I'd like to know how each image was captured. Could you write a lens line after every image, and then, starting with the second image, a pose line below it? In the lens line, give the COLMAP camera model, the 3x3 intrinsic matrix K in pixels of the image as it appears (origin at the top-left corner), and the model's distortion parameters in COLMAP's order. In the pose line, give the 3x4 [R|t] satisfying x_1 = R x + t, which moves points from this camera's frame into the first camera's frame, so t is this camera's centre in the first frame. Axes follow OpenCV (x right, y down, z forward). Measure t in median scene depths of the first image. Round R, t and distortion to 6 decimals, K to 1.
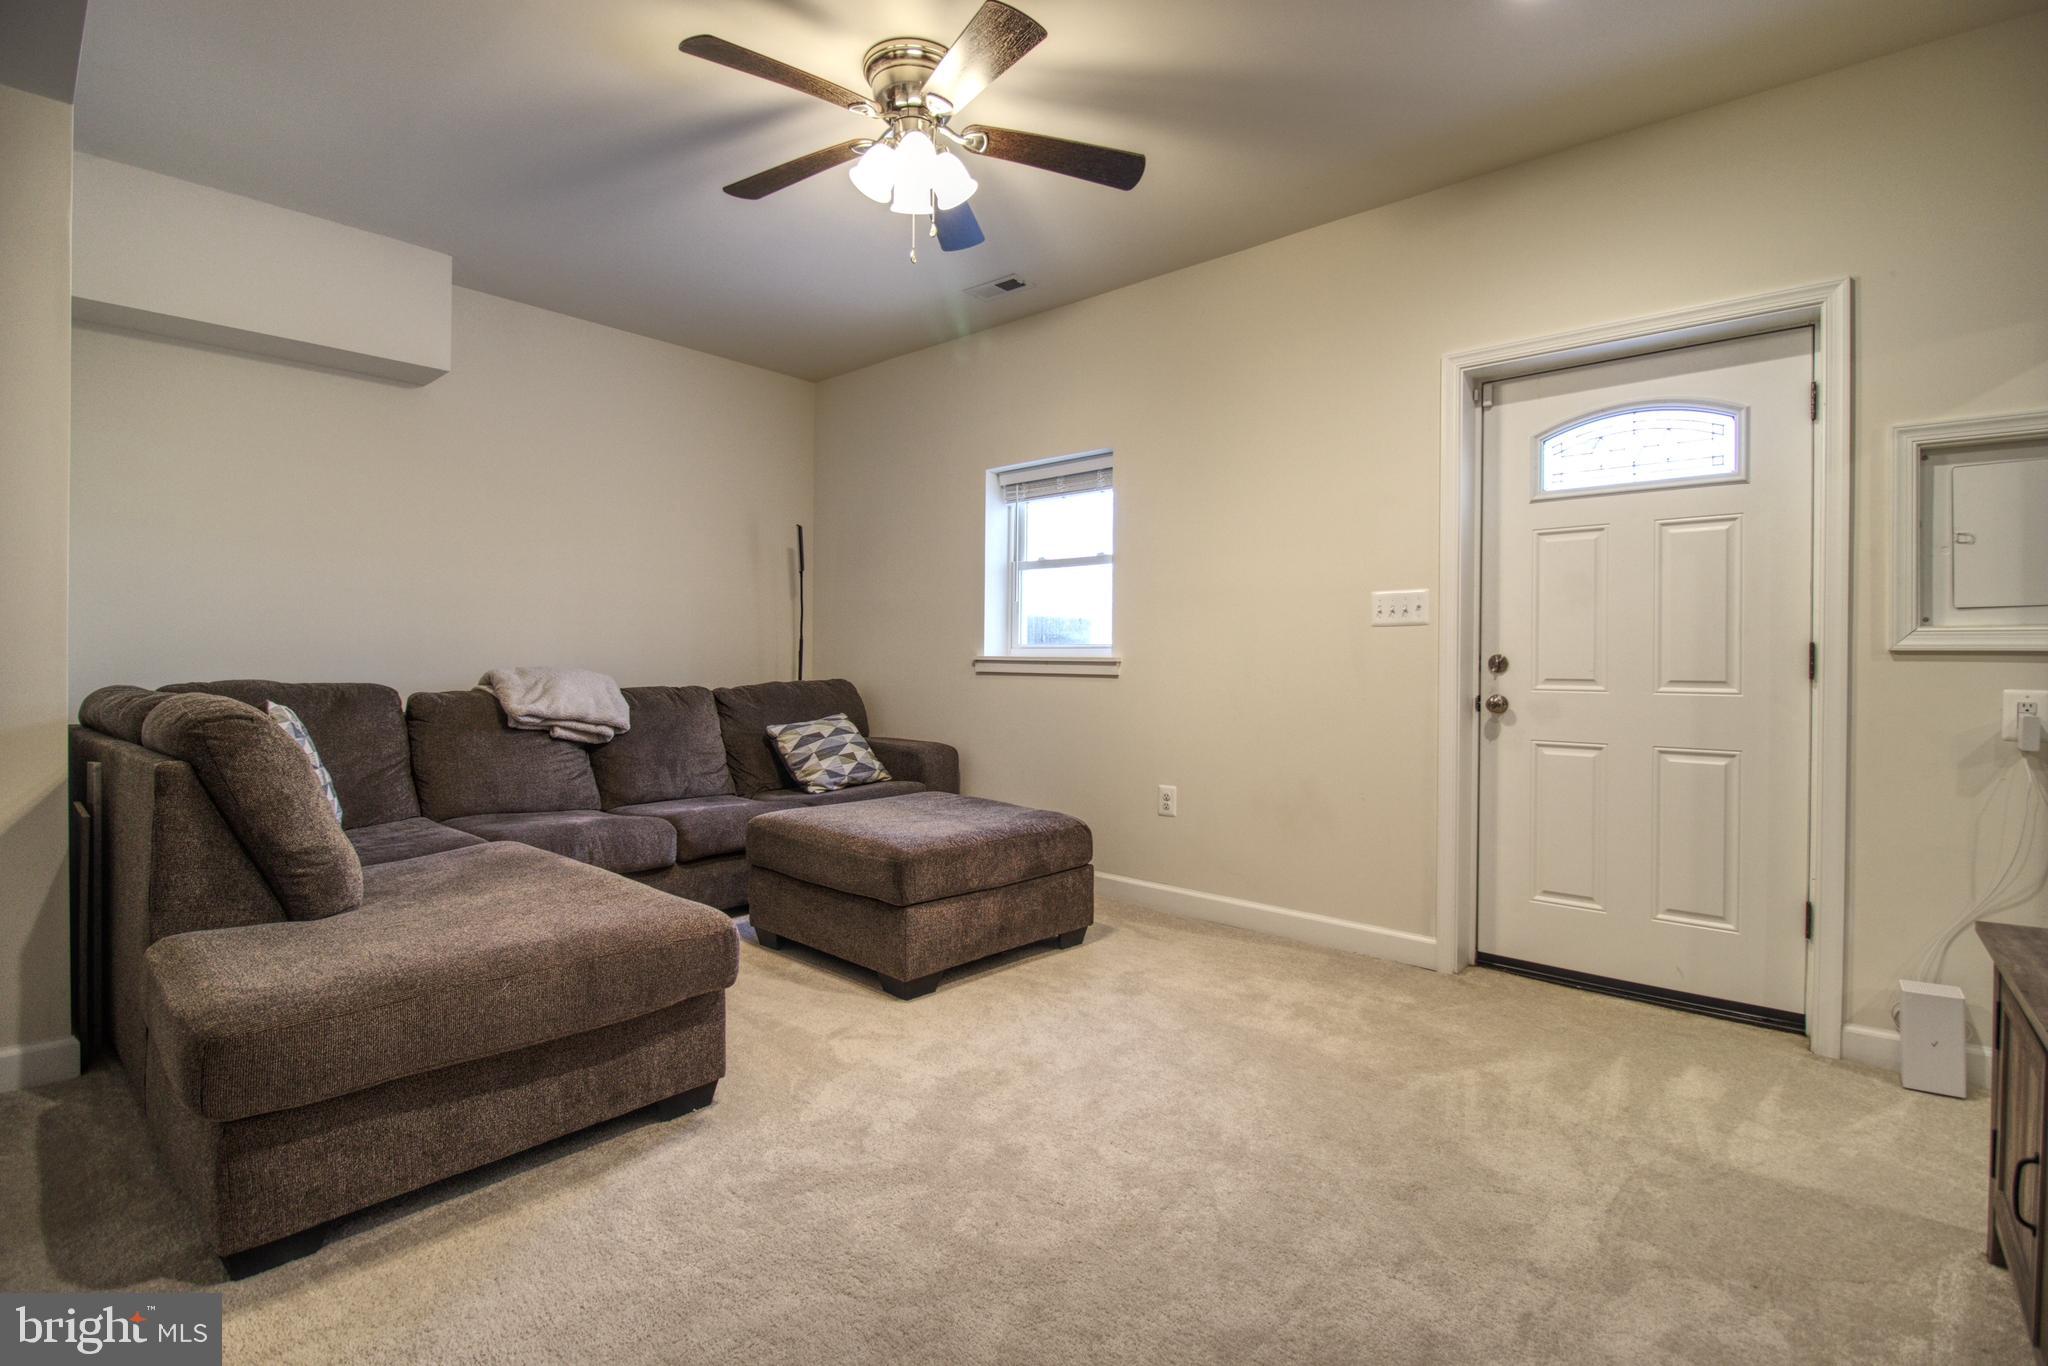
lens RADIAL K [[940.4, 0, 1046.8], [0, 940.4, 673.6], [0, 0, 1]] dist [-0.000218, -0.014844]
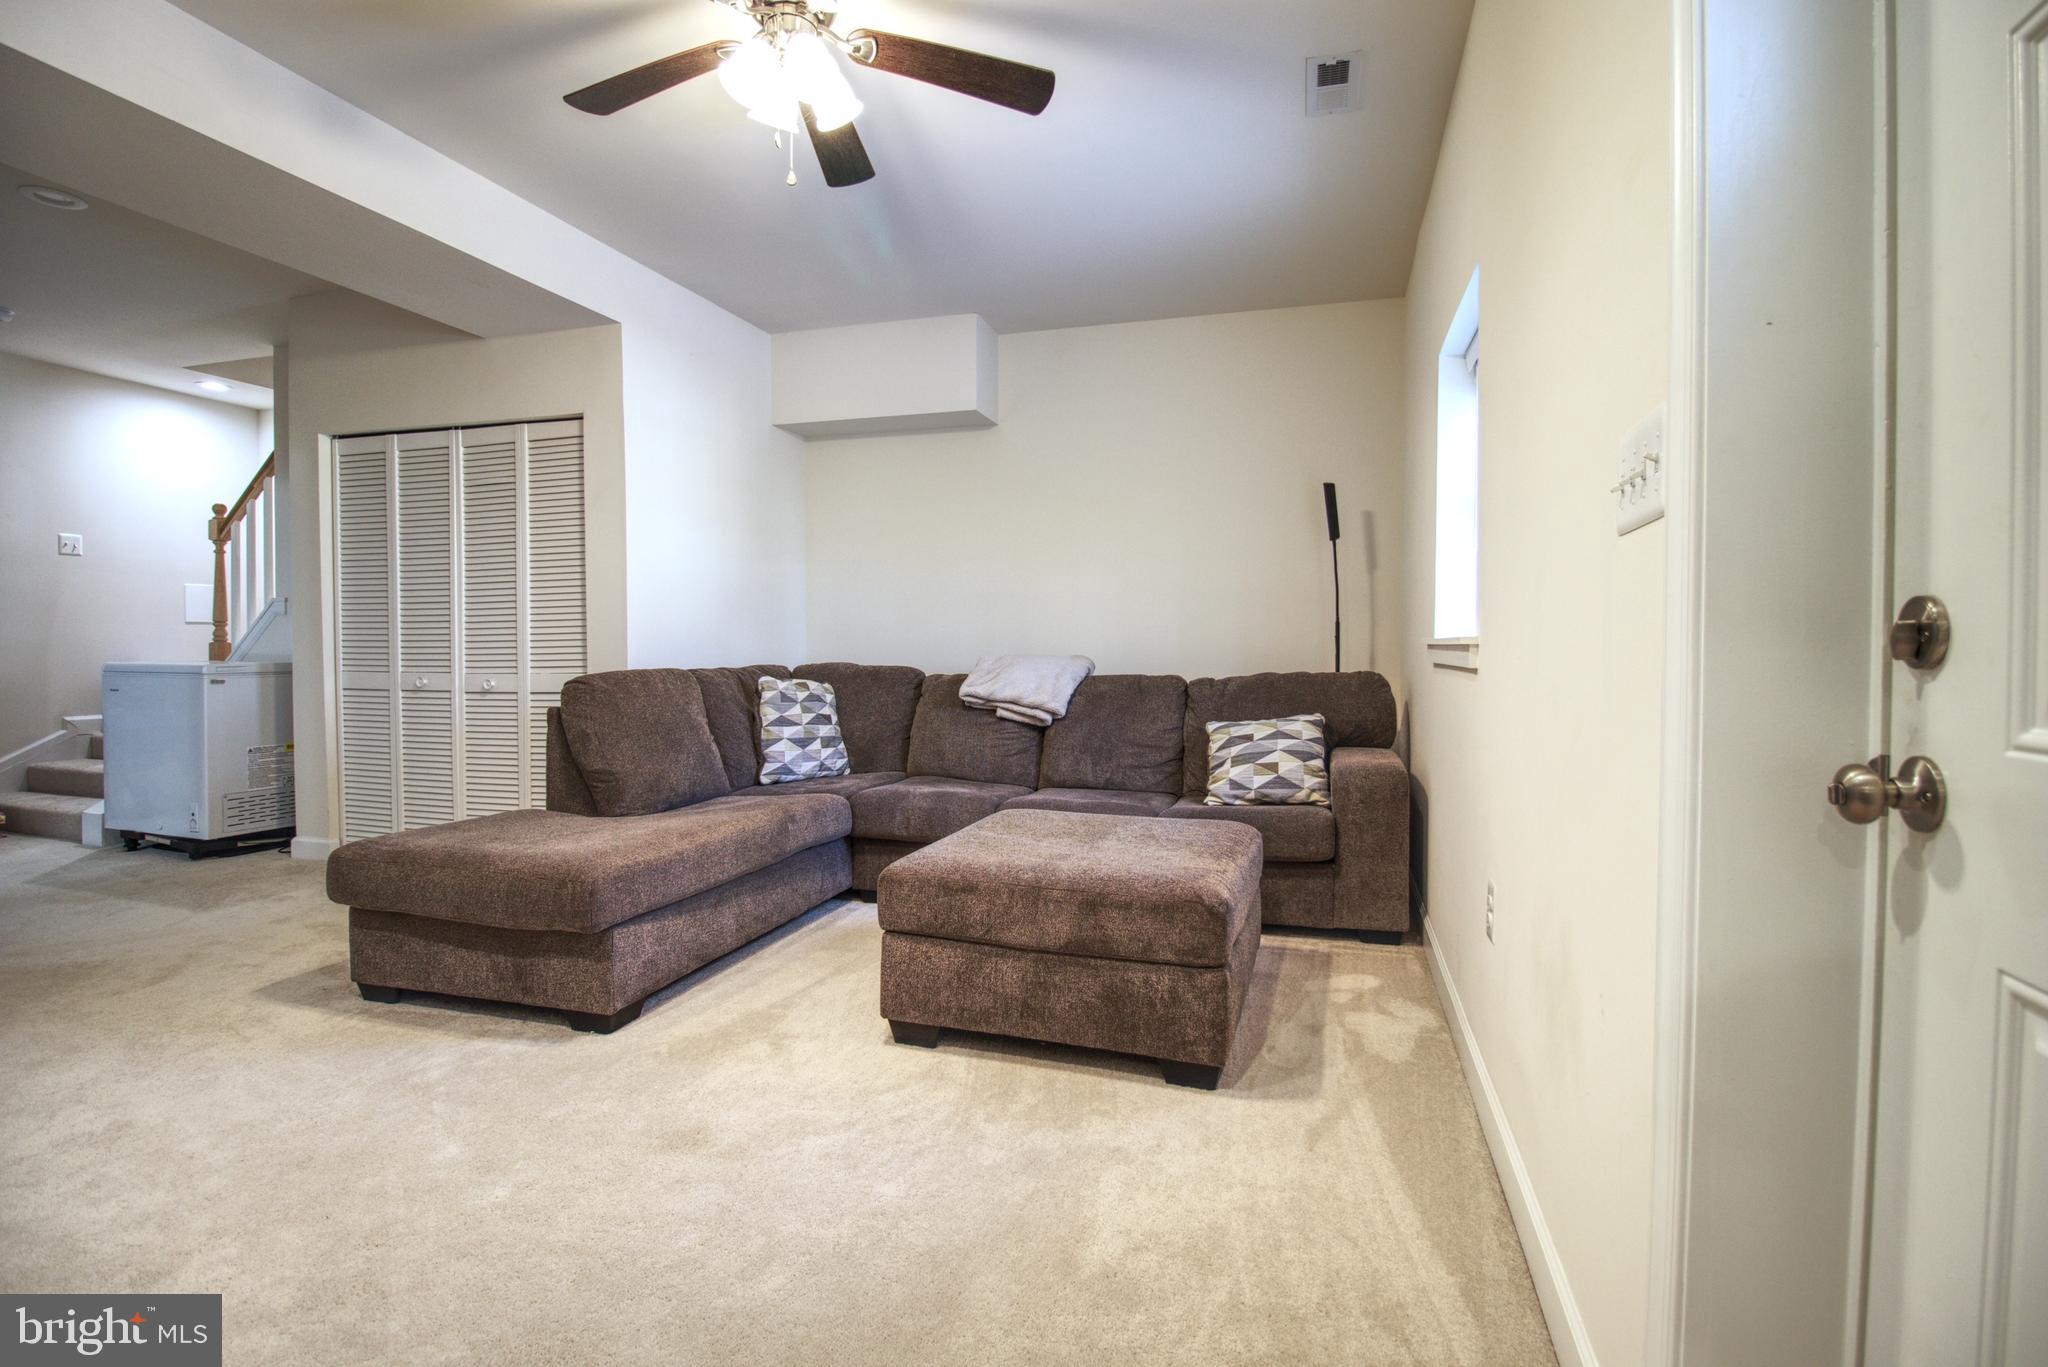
lens RADIAL K [[940.4, 0, 1046.8], [0, 940.4, 674.1], [0, 0, 1]] dist [-0.000218, -0.014844]
pose [[0.415229, 0.017776, -0.909543, 0.568164], [-0.010679, 0.999835, 0.014665, -0.000608], [0.909654, 0.003624, 0.415350, 0.643807]]
